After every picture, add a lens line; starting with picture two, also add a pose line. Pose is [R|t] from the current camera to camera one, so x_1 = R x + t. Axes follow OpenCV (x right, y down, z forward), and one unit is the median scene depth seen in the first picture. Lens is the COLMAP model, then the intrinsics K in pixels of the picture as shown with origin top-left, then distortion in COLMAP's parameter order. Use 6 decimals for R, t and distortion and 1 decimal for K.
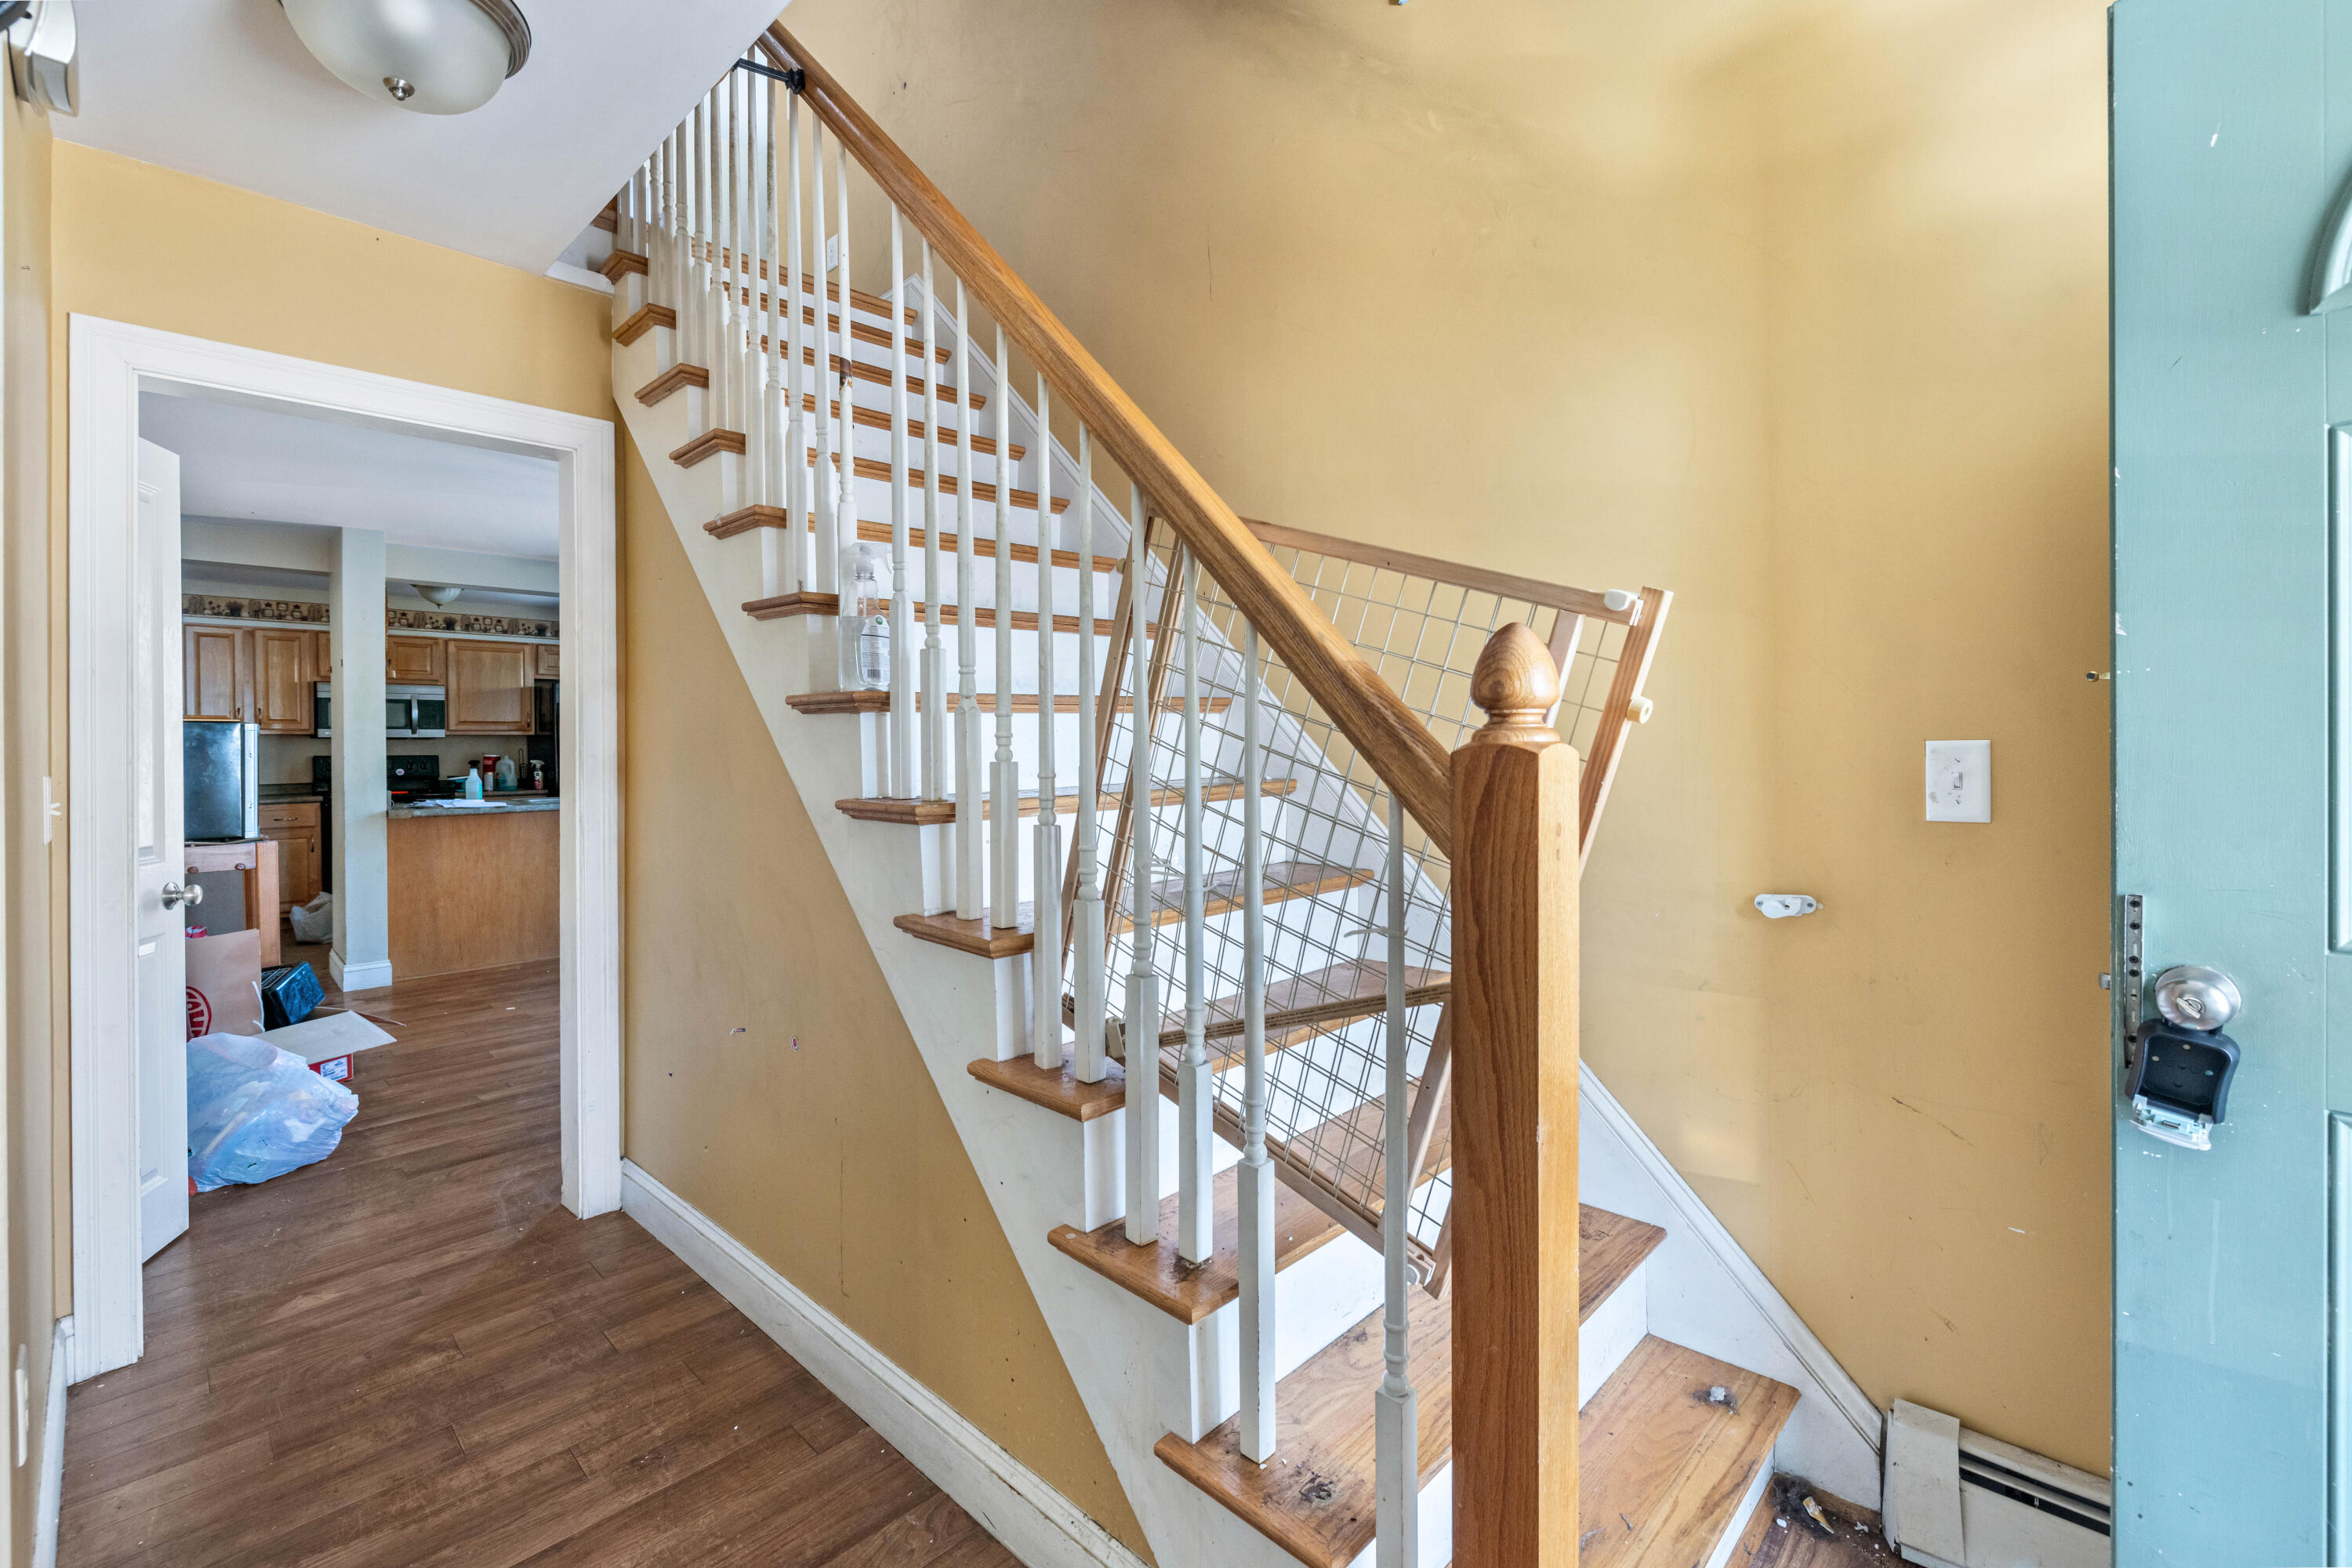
lens RADIAL K [[1018.3, 0, 1171.2], [0, 1018.3, 754.3], [0, 0, 1]] dist [0.000950, -0.000008]
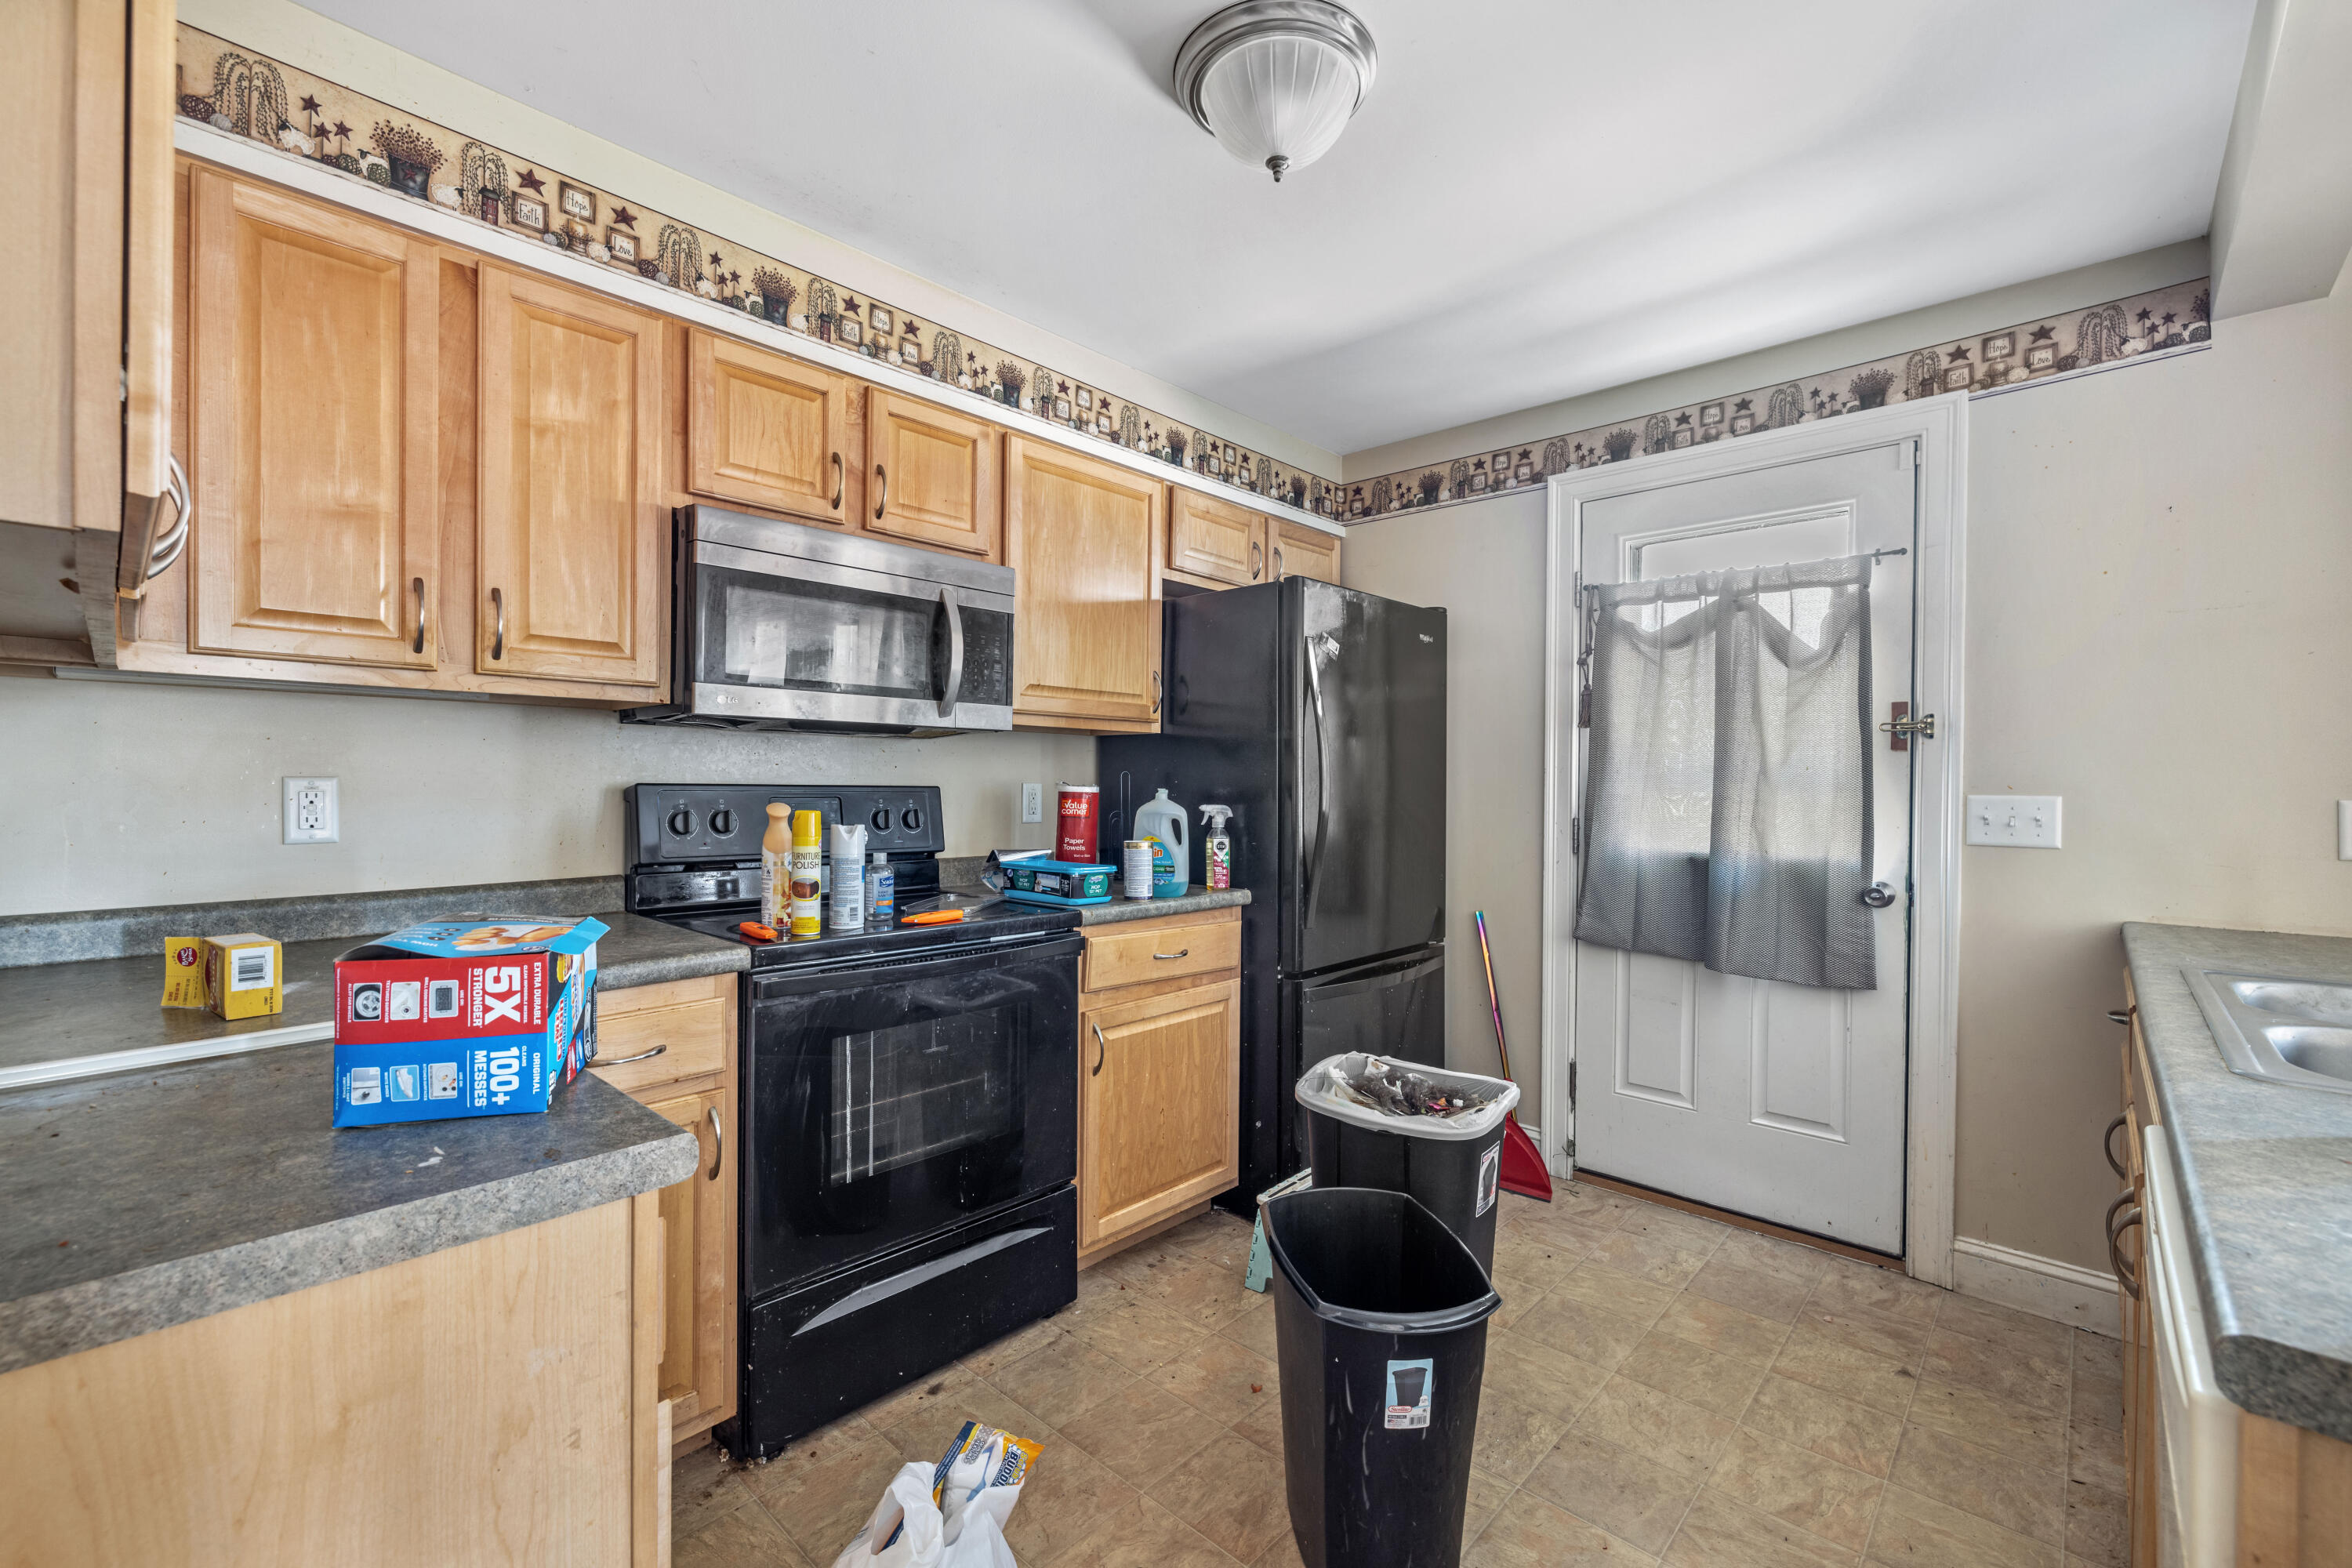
lens RADIAL K [[992.8, 0, 1173.6], [0, 992.8, 784.9], [0, 0, 1]] dist [0.000110, -0.000019]
pose [[0.999436, 0.014385, 0.030357, -0.750538], [-0.014228, 0.999884, -0.005395, 0.001120], [-0.030432, 0.004960, 0.999525, 0.769612]]
